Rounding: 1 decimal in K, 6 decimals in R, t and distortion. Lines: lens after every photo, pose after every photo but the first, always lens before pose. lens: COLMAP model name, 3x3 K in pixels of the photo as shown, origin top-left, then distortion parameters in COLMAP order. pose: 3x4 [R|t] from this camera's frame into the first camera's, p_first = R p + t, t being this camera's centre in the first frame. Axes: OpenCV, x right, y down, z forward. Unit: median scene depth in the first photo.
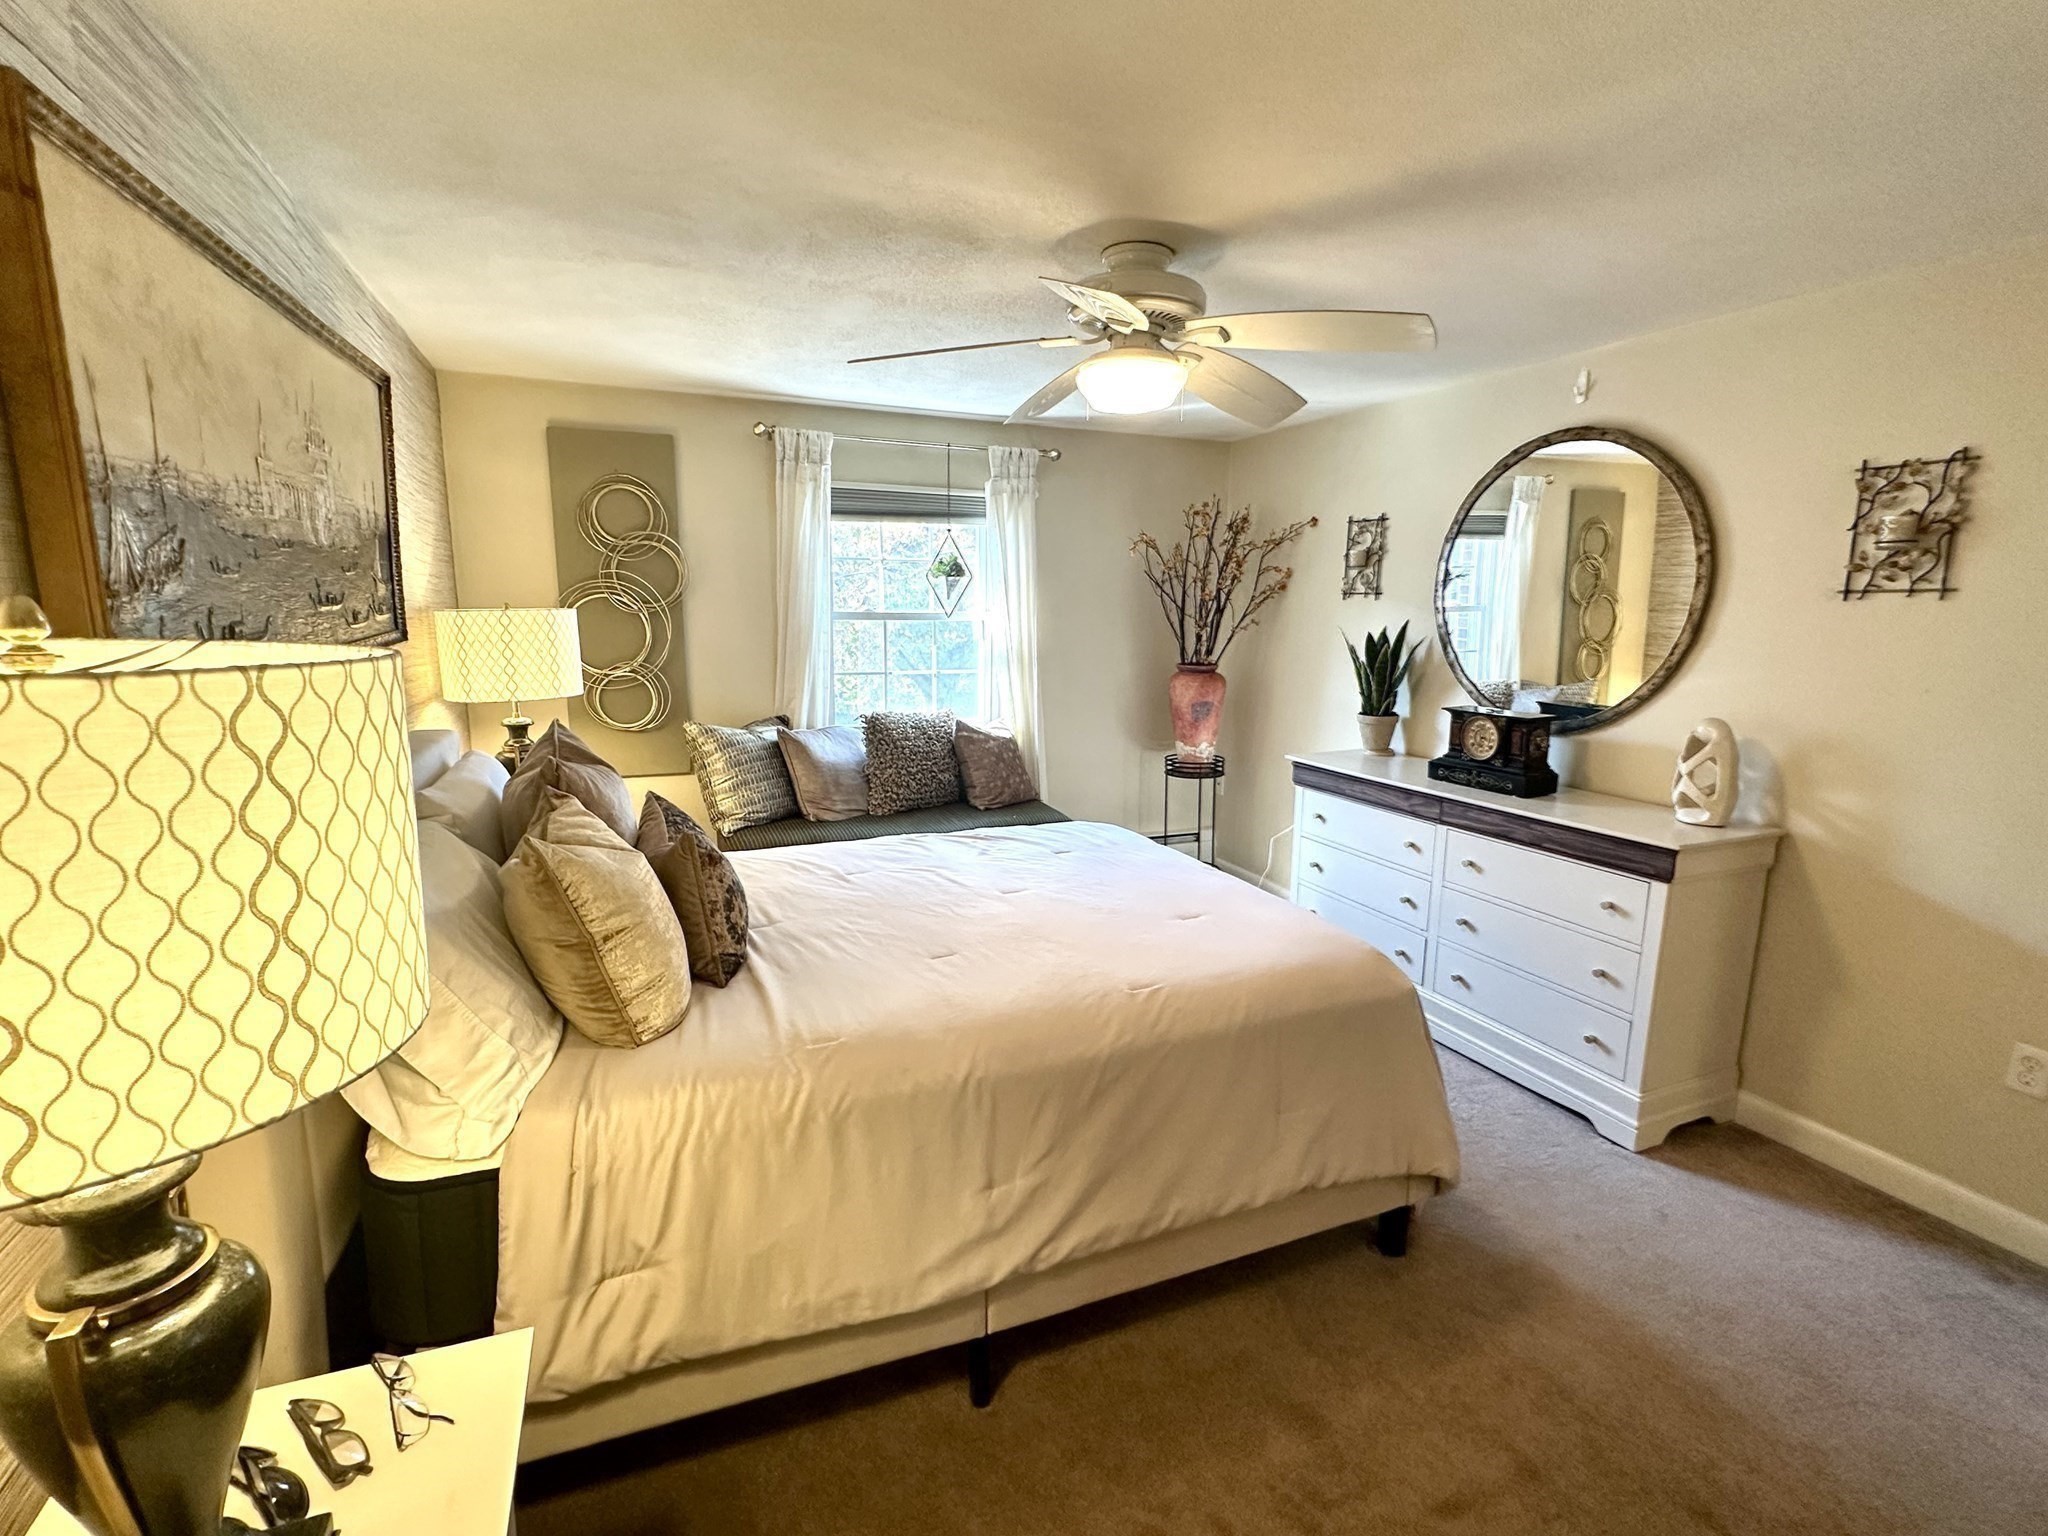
lens RADIAL K [[942.2, 0, 1031.5], [0, 942.2, 765.7], [0, 0, 1]] dist [0.006347, 0.001057]
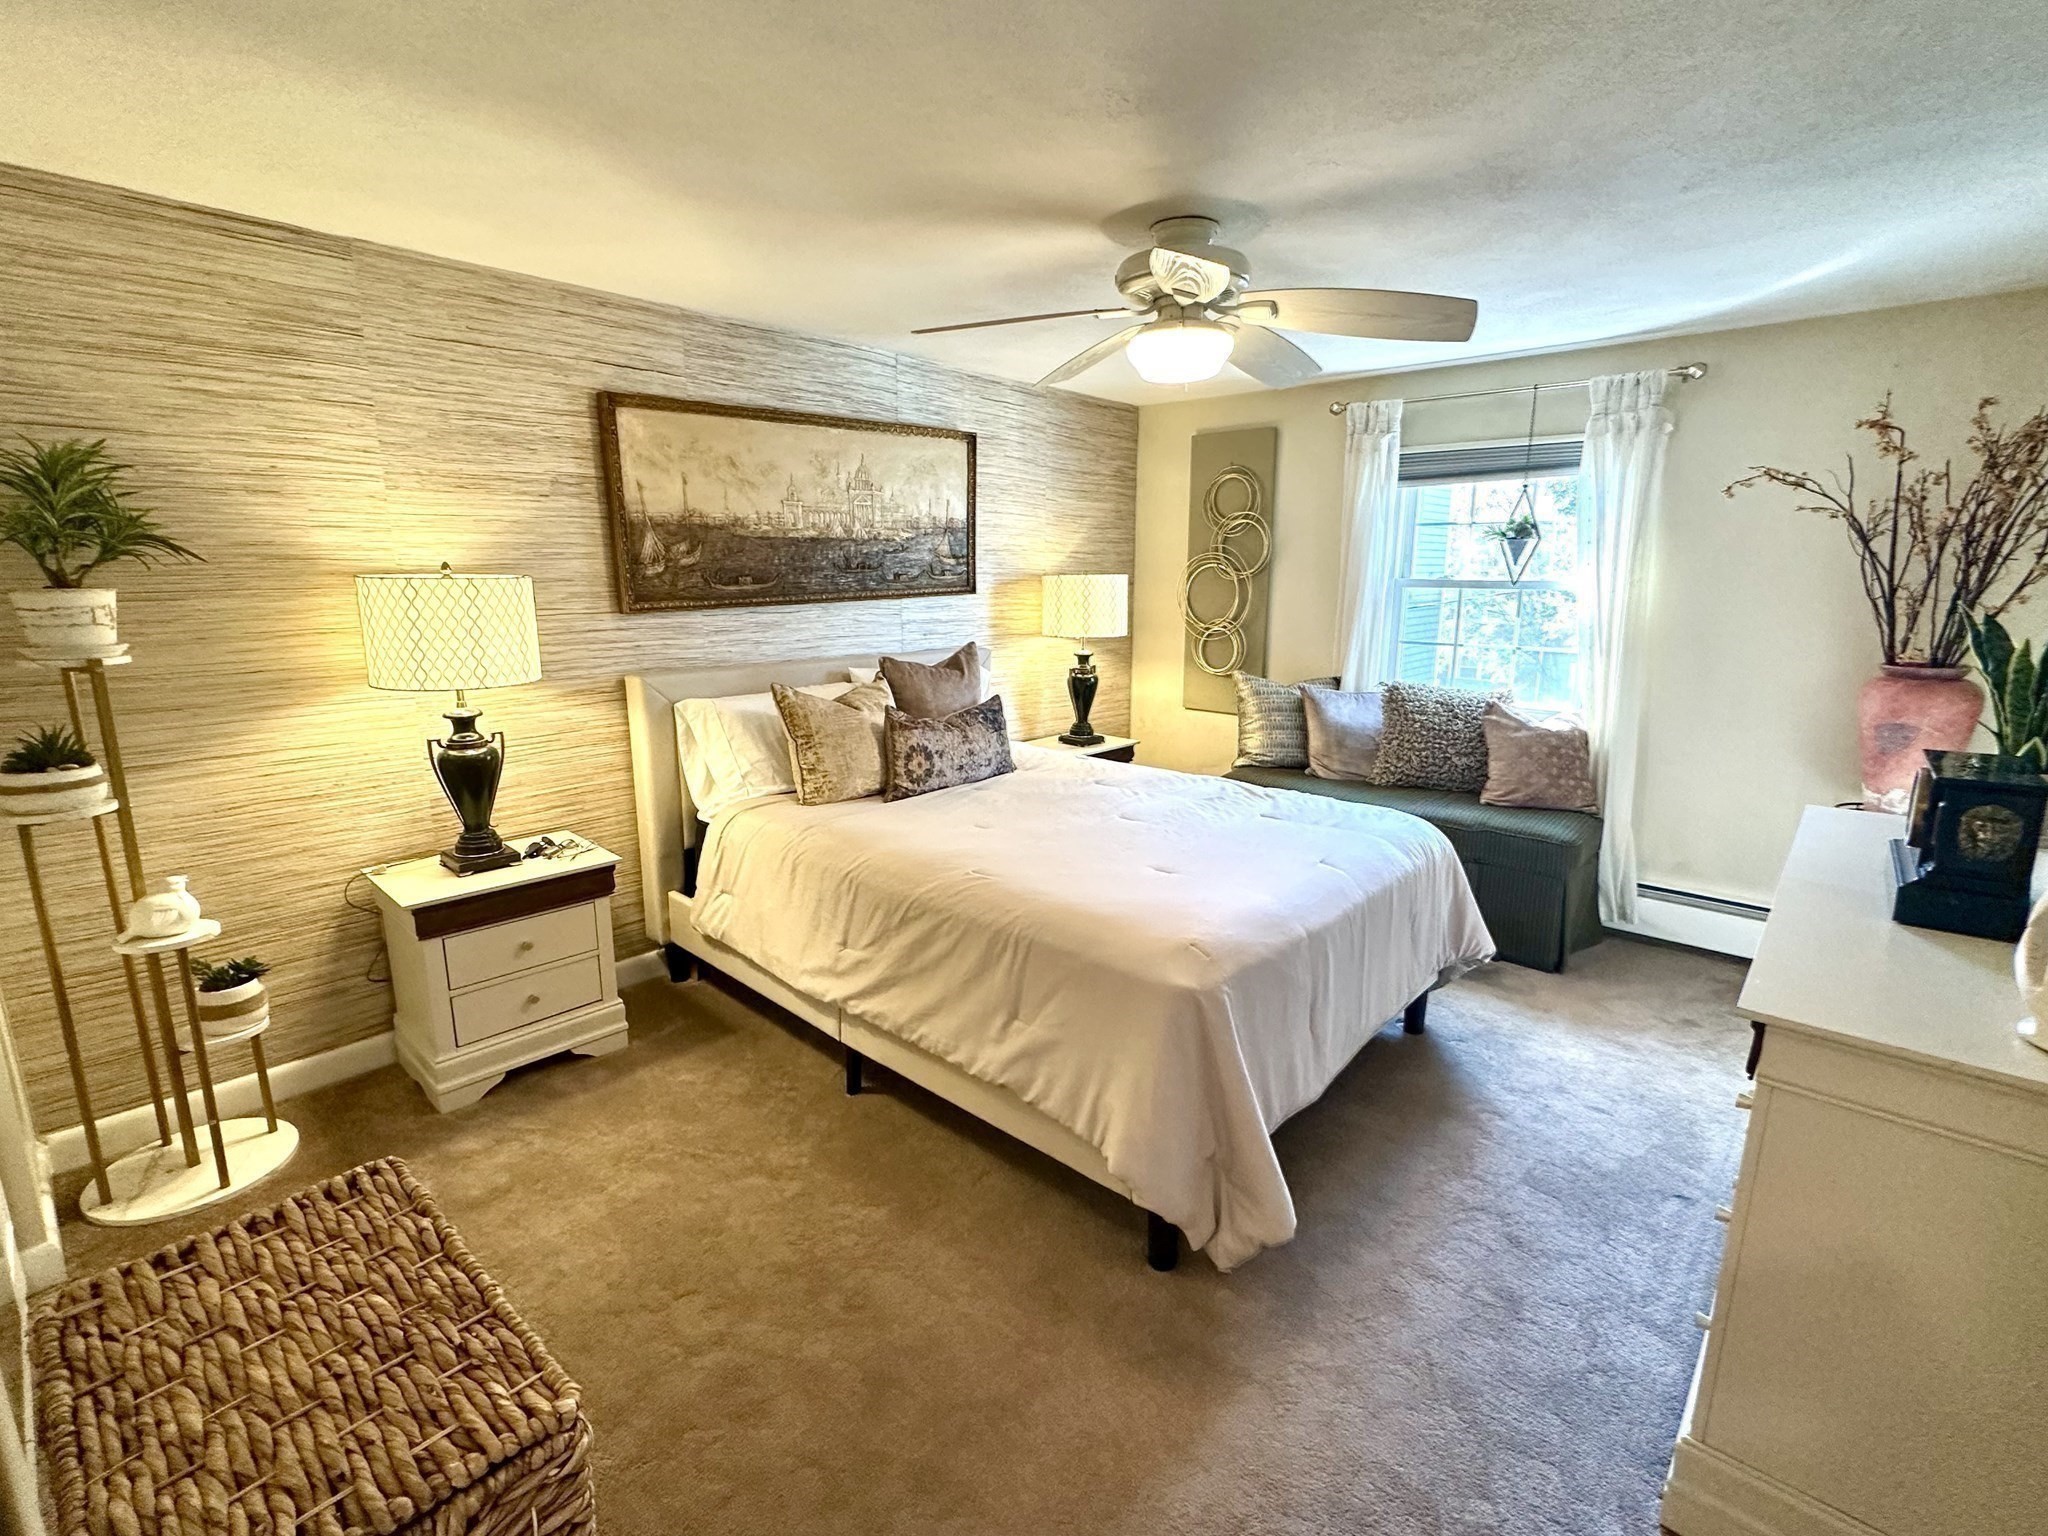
lens RADIAL K [[942.2, 0, 1027.1], [0, 942.2, 766.9], [0, 0, 1]] dist [0.006347, 0.001057]
pose [[0.428558, 0.179315, -0.885542, 0.577610], [-0.156275, 0.980047, 0.122822, -0.030994], [0.889897, 0.085752, 0.448029, 0.229641]]
